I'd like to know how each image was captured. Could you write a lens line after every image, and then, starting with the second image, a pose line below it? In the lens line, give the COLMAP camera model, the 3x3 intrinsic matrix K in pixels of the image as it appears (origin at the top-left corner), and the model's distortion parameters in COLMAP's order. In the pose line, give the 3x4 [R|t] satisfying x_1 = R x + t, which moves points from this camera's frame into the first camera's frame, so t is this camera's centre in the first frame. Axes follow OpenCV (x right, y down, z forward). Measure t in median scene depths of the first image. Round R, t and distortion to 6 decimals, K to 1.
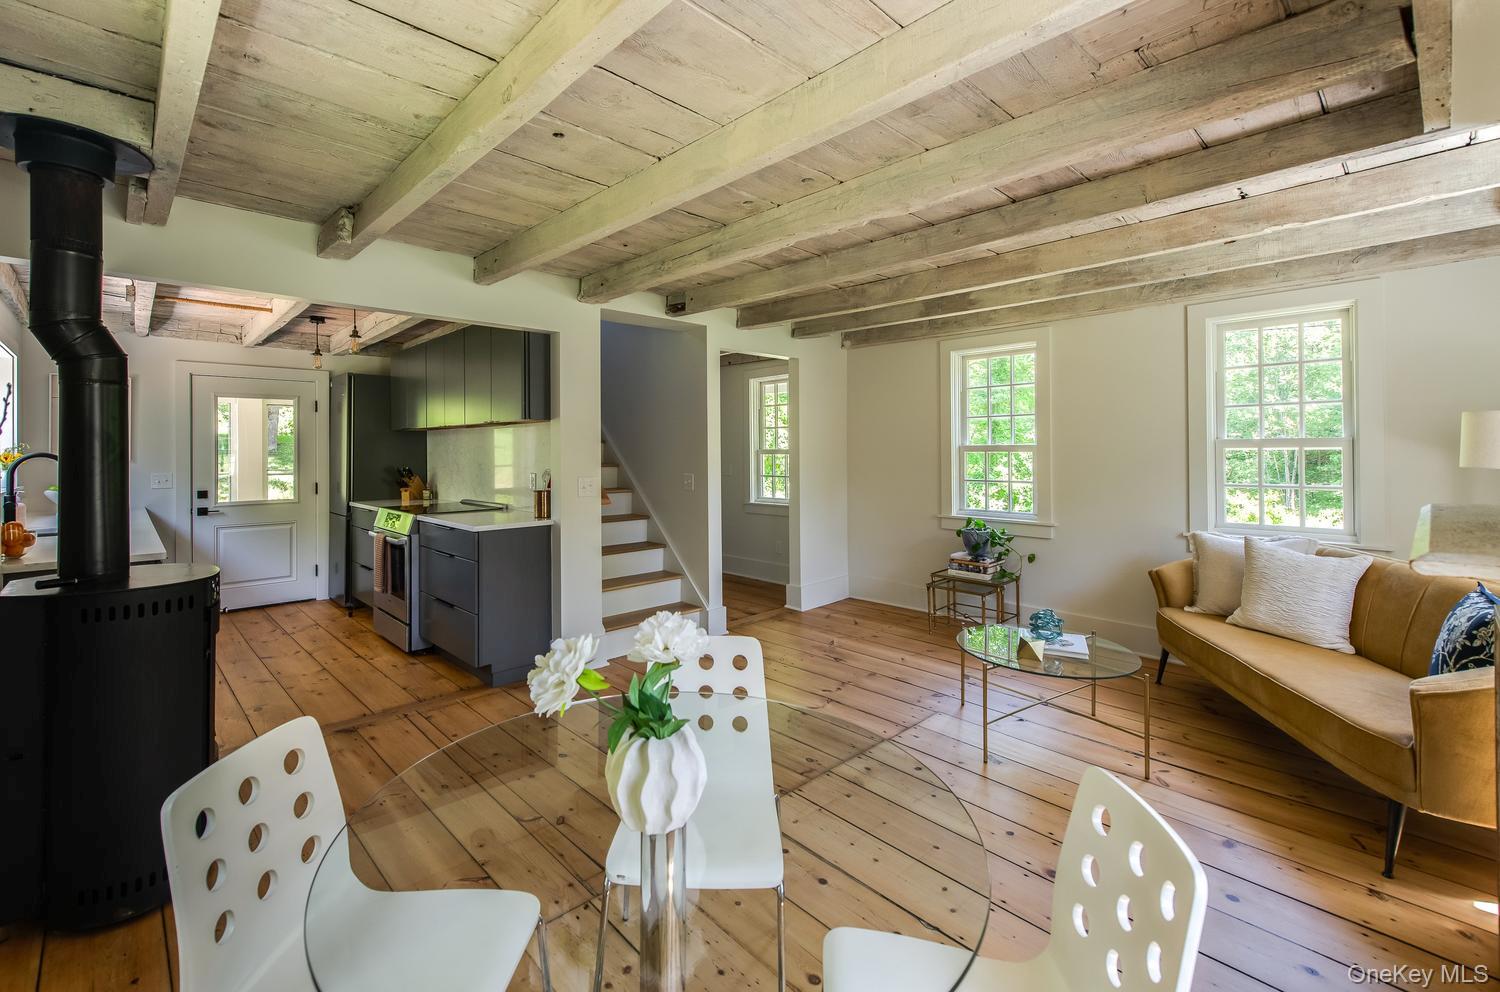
lens RADIAL K [[594.8, 0, 748.7], [0, 594.8, 444.9], [0, 0, 1]] dist [0.016599, 0.000152]
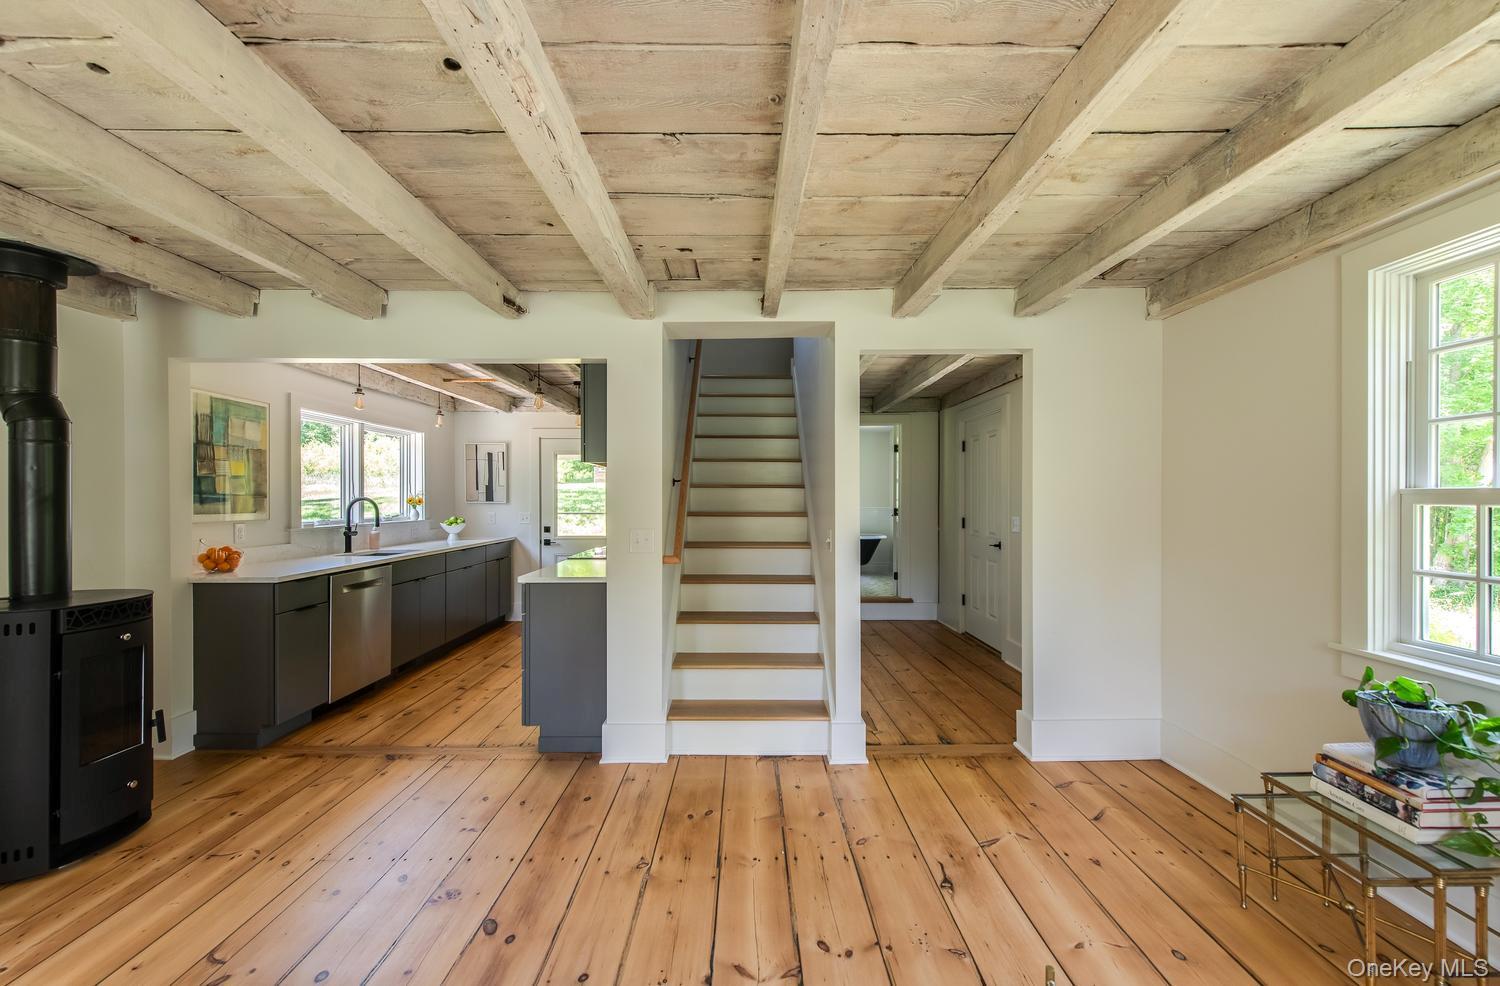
lens RADIAL K [[583.0, 0, 755.0], [0, 583.0, 498.9], [0, 0, 1]] dist [0.003068, 0.000030]
pose [[0.740832, 0.006628, -0.671657, 0.336592], [0.002555, 0.999916, 0.012685, 0.001303], [0.671685, -0.011114, 0.740754, 0.440913]]
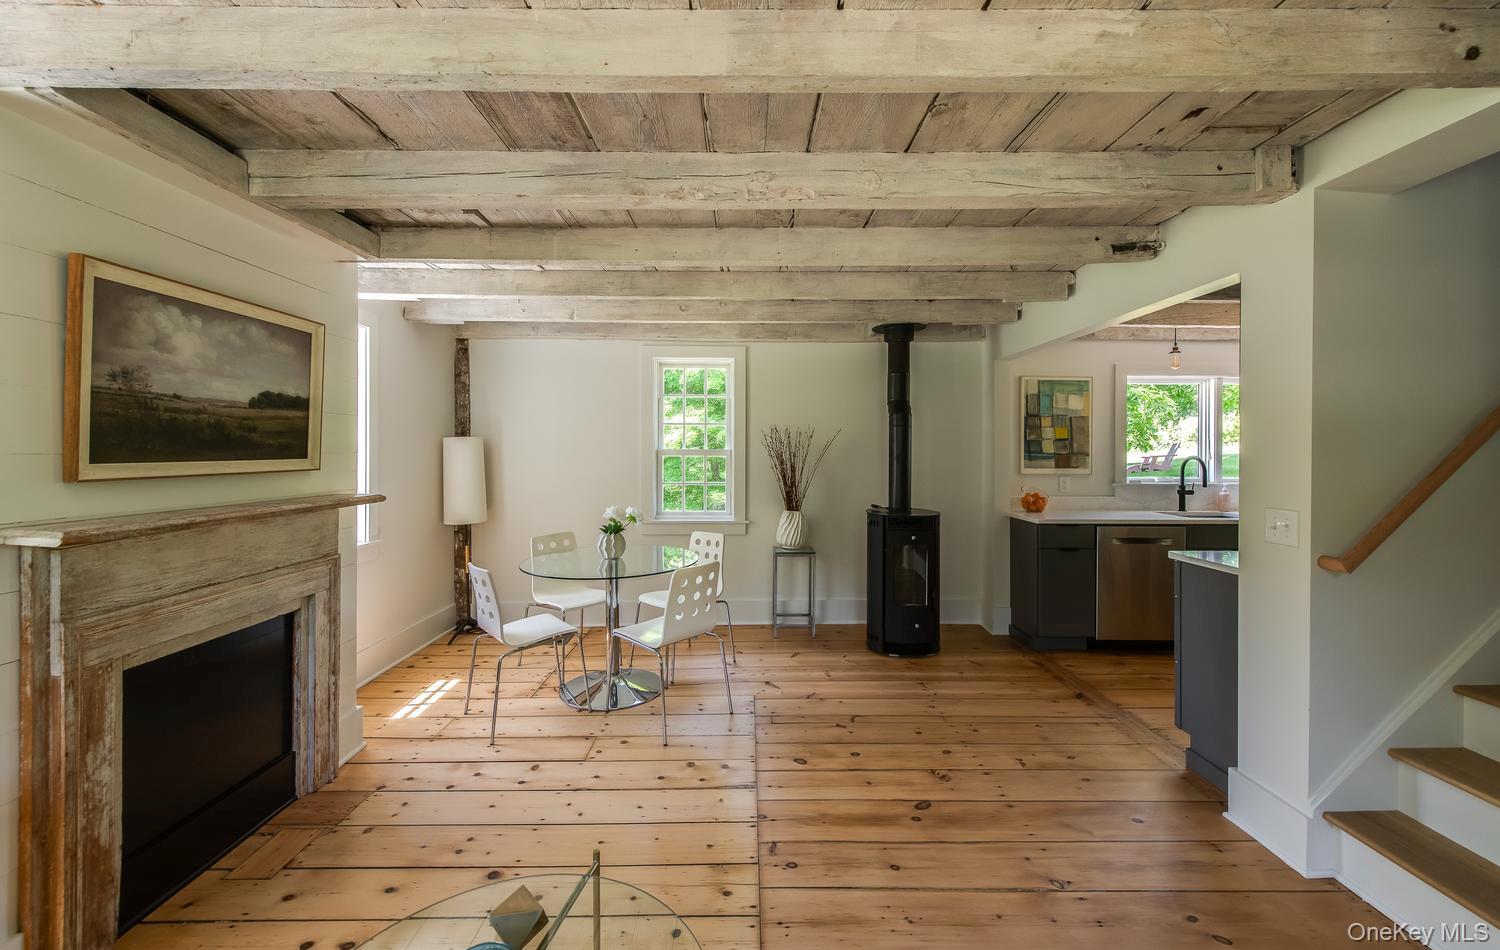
lens RADIAL K [[605.8, 0, 747.3], [0, 605.8, 450.1], [0, 0, 1]] dist [-0.001610, -0.000424]
pose [[-0.679605, 0.003830, -0.733568, 0.419075], [0.009324, 0.999951, -0.003417, -0.004041], [0.733519, -0.009162, -0.679607, 0.878731]]
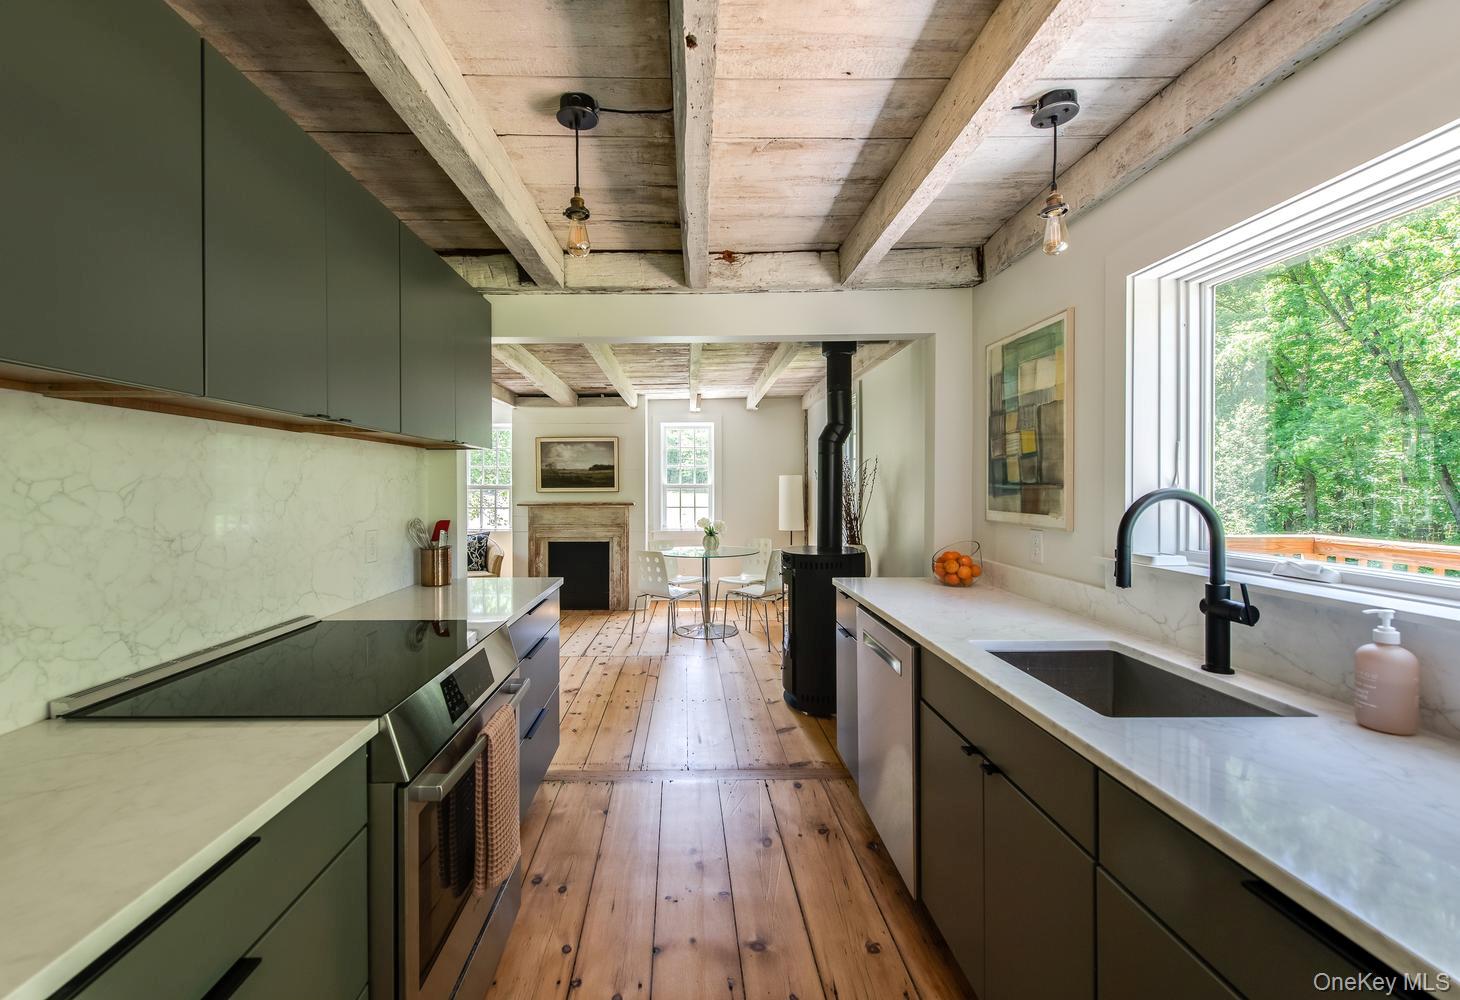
lens RADIAL K [[600.9, 0, 721.6], [0, 600.9, 494.4], [0, 0, 1]] dist [0.000120, -0.000009]
pose [[-0.739371, 0.000092, 0.673298, -0.896724], [0.003388, 0.999988, 0.003584, 0.010764], [-0.673289, 0.004931, -0.739363, 1.128956]]
